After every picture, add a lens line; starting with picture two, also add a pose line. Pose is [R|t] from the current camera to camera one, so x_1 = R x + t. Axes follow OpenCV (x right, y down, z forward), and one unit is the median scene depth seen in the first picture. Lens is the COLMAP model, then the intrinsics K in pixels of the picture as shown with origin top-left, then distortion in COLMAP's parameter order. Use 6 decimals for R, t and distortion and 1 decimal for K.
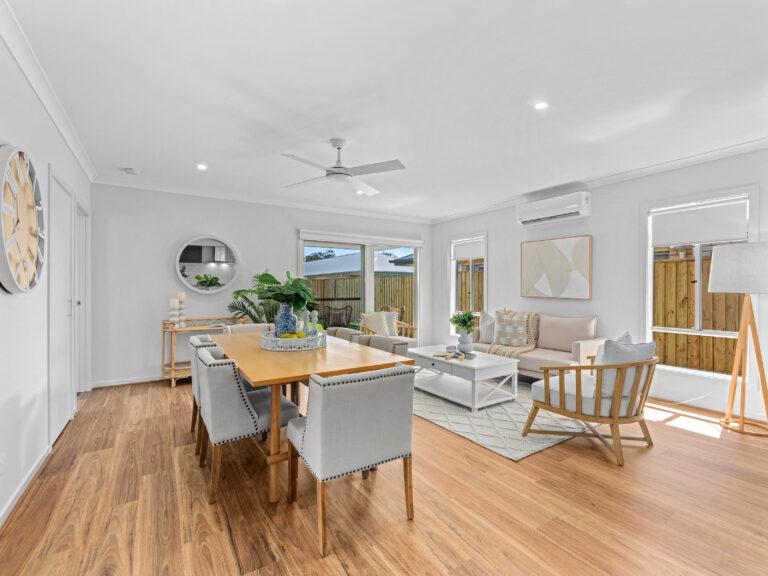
lens RADIAL K [[336.2, 0, 389.2], [0, 336.2, 291.3], [0, 0, 1]] dist [0.022872, 0.002563]
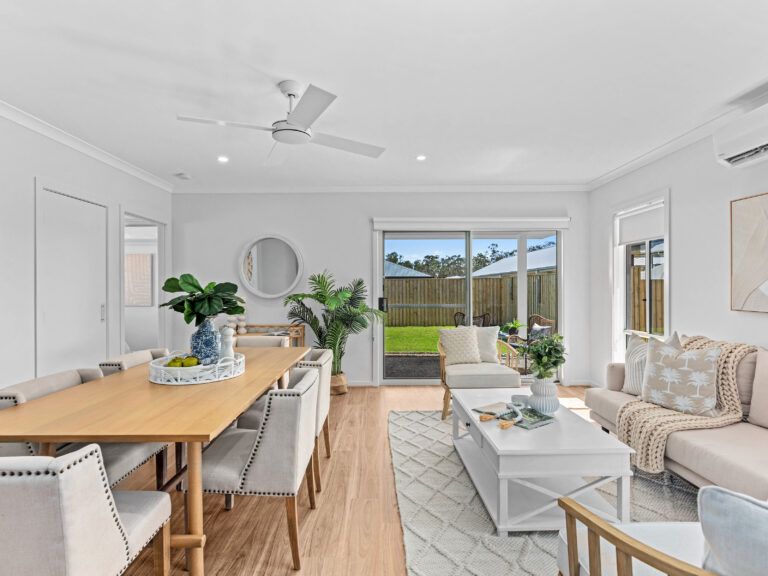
lens RADIAL K [[384.5, 0, 386.9], [0, 384.5, 292.3], [0, 0, 1]] dist [0.015807, -0.000638]
pose [[0.856370, 0.003048, -0.516353, 0.275567], [-0.001312, 0.999992, 0.003726, -0.013059], [0.516361, -0.002514, 0.856368, 0.269323]]
